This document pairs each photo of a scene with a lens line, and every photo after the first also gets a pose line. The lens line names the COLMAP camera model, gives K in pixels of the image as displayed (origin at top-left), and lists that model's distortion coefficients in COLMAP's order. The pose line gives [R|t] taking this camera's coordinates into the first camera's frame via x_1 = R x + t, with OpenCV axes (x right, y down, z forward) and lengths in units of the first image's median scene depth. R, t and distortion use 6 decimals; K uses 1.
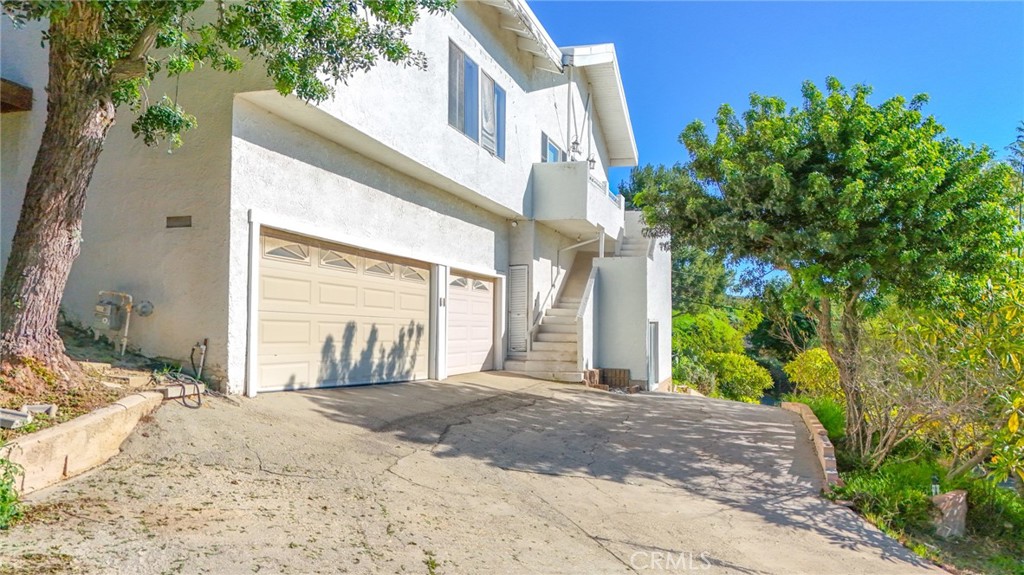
lens RADIAL K [[751.6, 0, 512.0], [0, 751.6, 287.5], [0, 0, 1]] dist [0.087333, -0.087259]
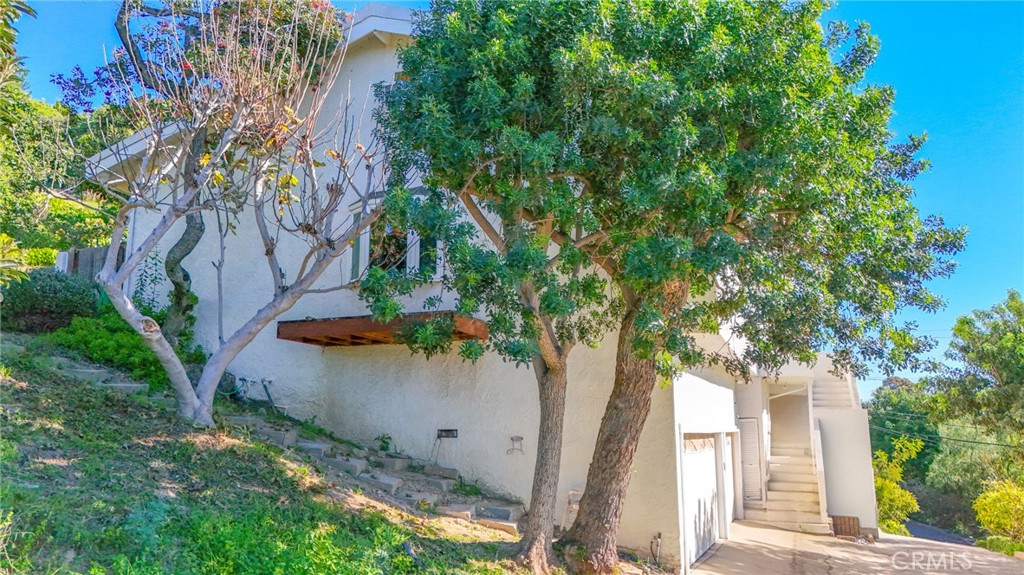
lens RADIAL K [[751.6, 0, 512.0], [0, 751.6, 287.5], [0, 0, 1]] dist [0.087333, -0.087259]
pose [[0.998582, -0.013978, -0.051364, -0.296567], [0.007616, 0.992499, -0.122015, -0.093232], [0.052684, 0.121451, 0.991198, -0.149978]]
